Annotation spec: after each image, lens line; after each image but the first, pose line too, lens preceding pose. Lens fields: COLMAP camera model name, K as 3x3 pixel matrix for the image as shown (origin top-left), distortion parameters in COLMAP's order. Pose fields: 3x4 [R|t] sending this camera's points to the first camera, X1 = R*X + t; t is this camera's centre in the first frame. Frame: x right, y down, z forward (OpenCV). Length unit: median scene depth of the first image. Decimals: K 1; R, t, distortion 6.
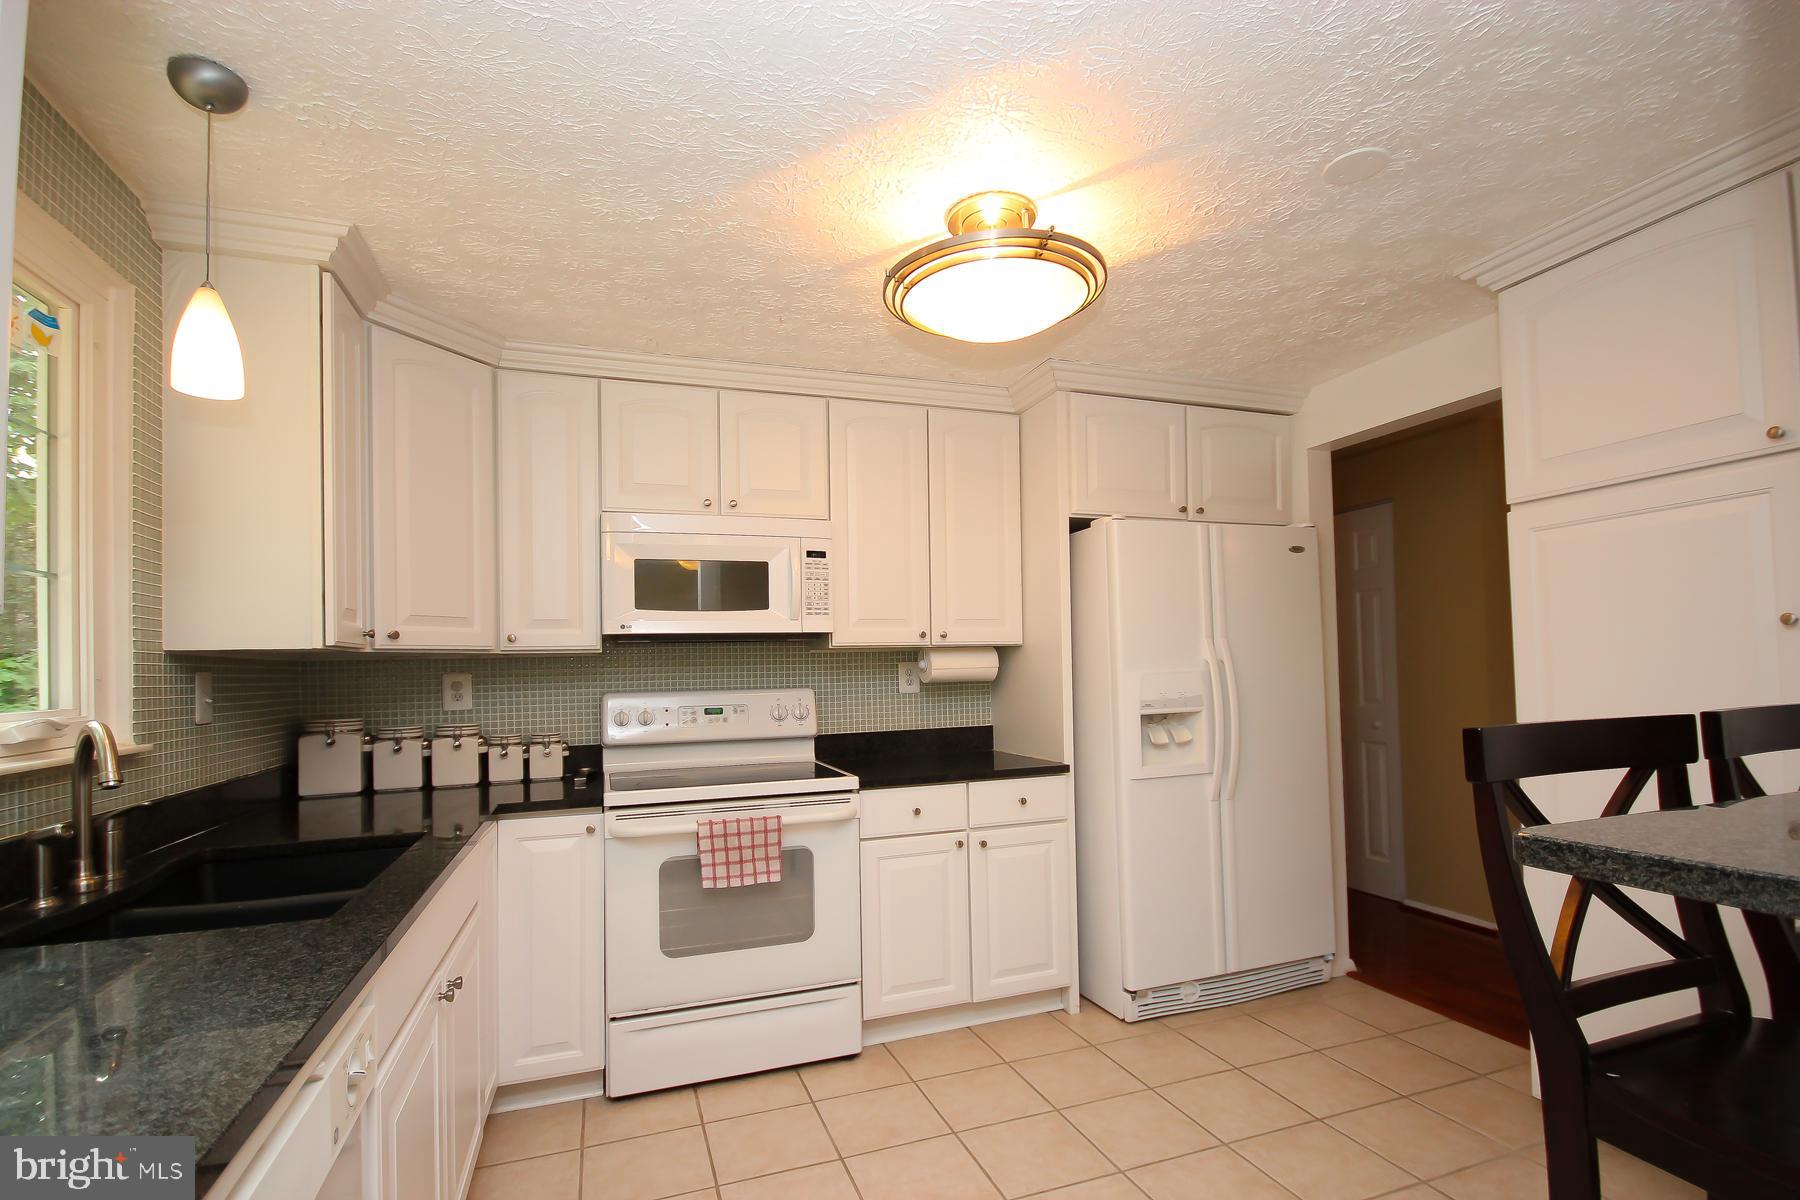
lens RADIAL K [[834.0, 0, 895.0], [0, 834.0, 634.8], [0, 0, 1]] dist [0.003132, 0.000391]
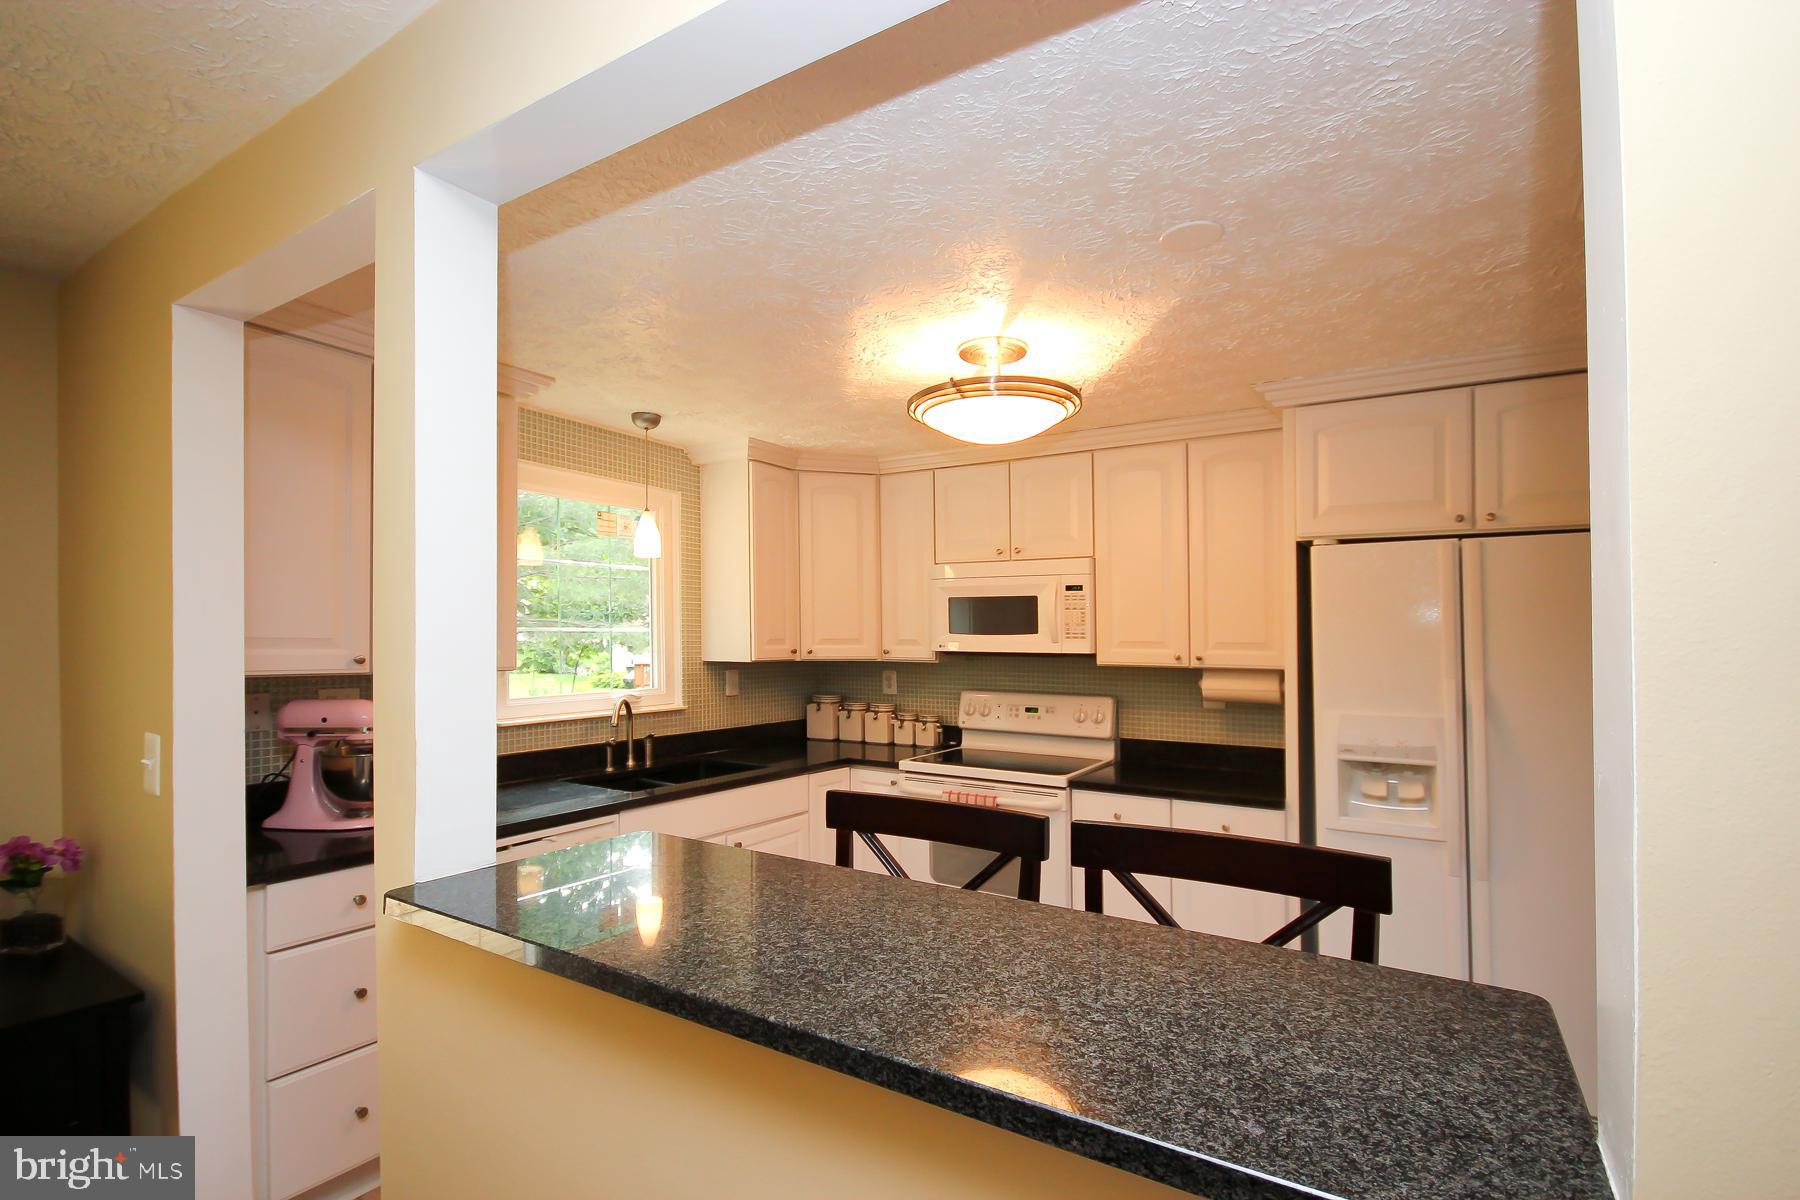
lens RADIAL K [[825.0, 0, 908.6], [0, 825.0, 625.5], [0, 0, 1]] dist [-0.001472, -0.000496]
pose [[0.631040, 0.014606, -0.775613, 0.692026], [0.010587, 0.999567, 0.027437, -0.079843], [0.775678, -0.025525, 0.630612, 0.070353]]
